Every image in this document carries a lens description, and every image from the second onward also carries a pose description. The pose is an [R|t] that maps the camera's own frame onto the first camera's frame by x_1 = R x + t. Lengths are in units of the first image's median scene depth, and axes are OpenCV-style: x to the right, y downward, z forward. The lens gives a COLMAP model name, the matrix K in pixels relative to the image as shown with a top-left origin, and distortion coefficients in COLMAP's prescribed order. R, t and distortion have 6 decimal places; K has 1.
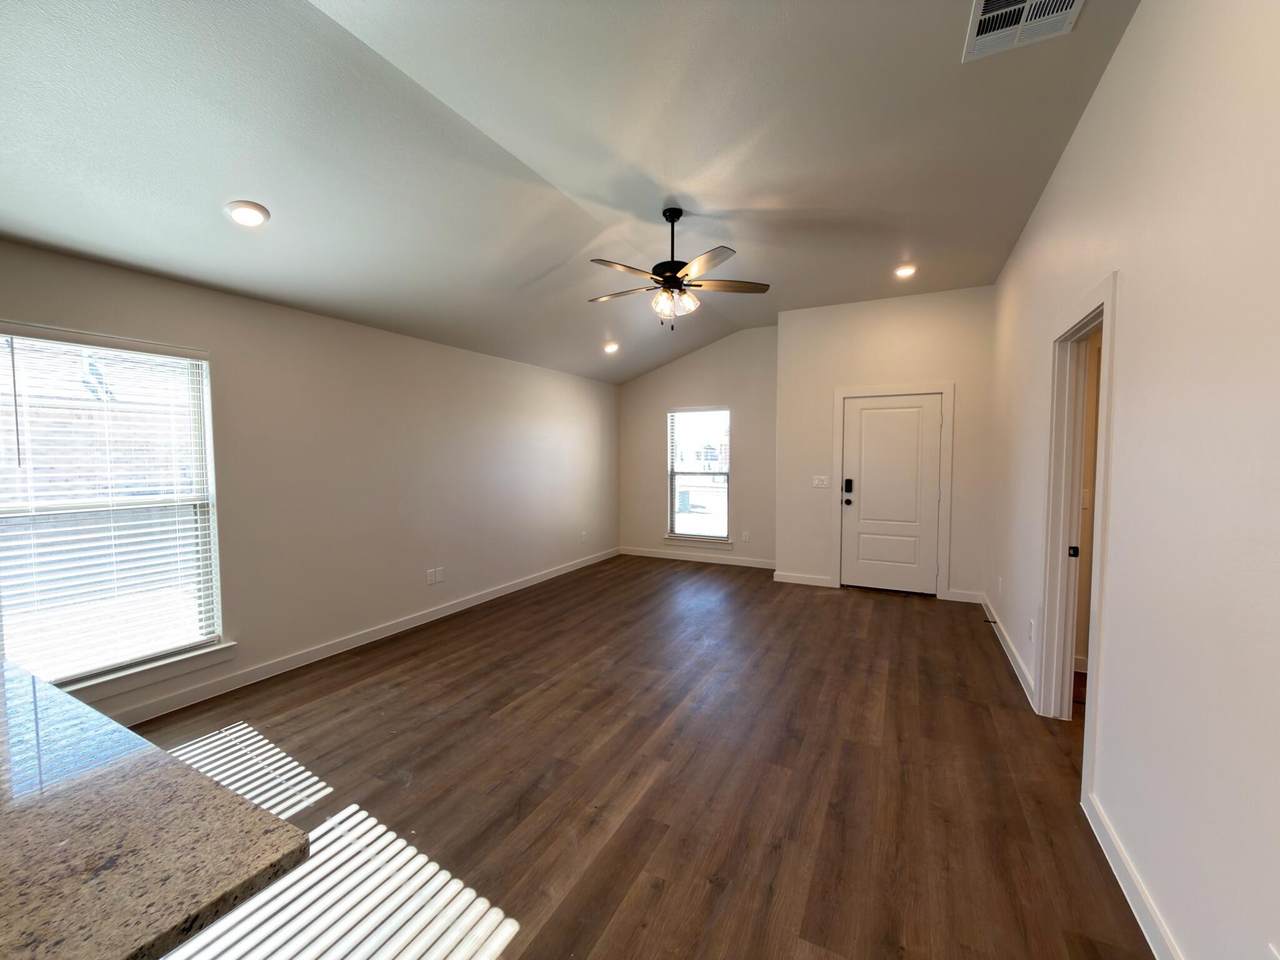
lens RADIAL K [[513.9, 0, 635.0], [0, 513.9, 481.1], [0, 0, 1]] dist [-0.000476, -0.000015]
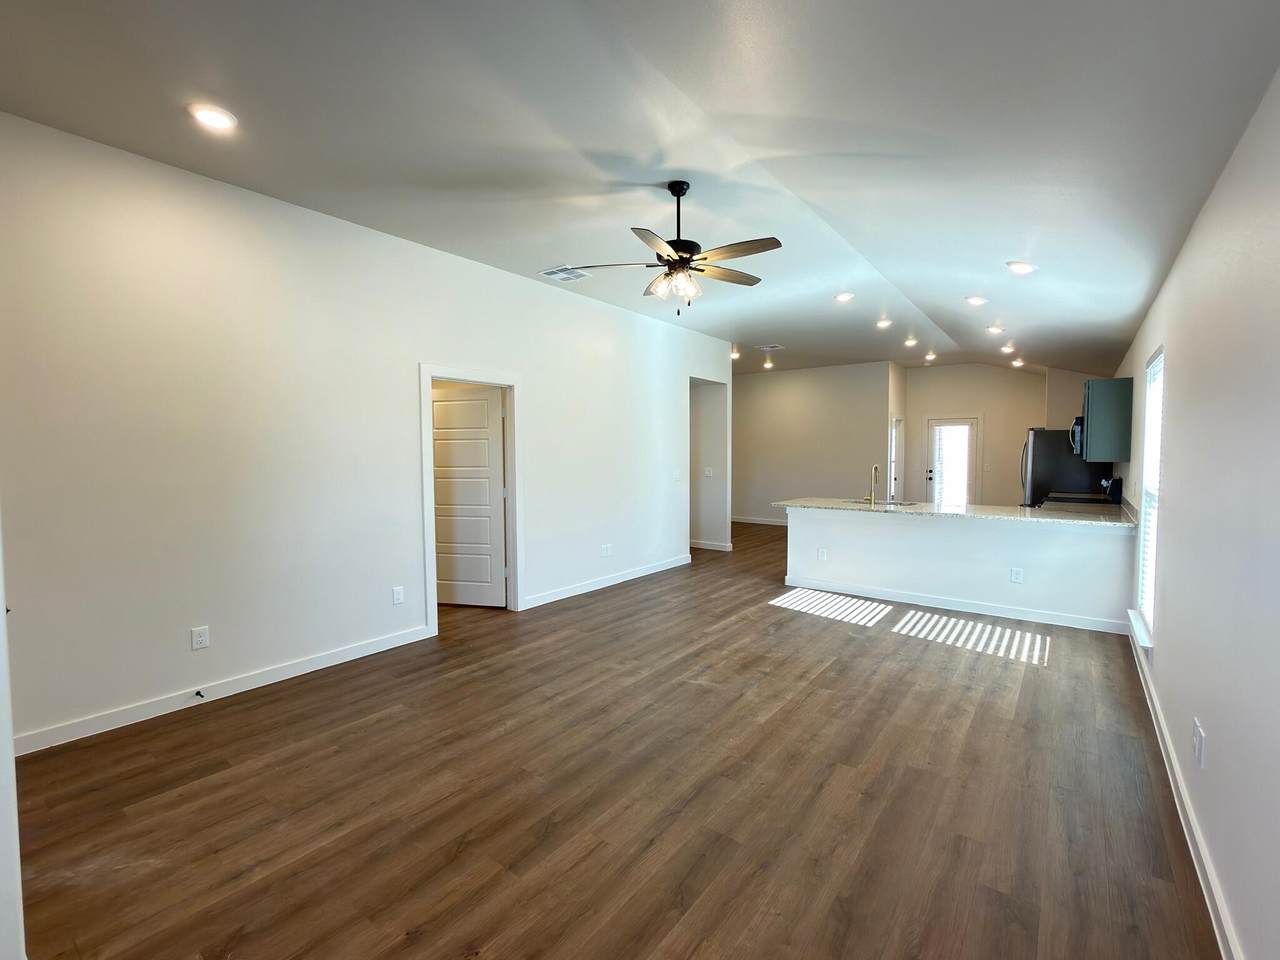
lens RADIAL K [[560.9, 0, 640.1], [0, 560.9, 480.2], [0, 0, 1]] dist [0.000573, -0.000015]
pose [[-0.986145, -0.002313, 0.165868, -0.027632], [0.014676, 0.994766, 0.101124, -0.111907], [-0.165234, 0.102157, -0.980949, 2.156543]]
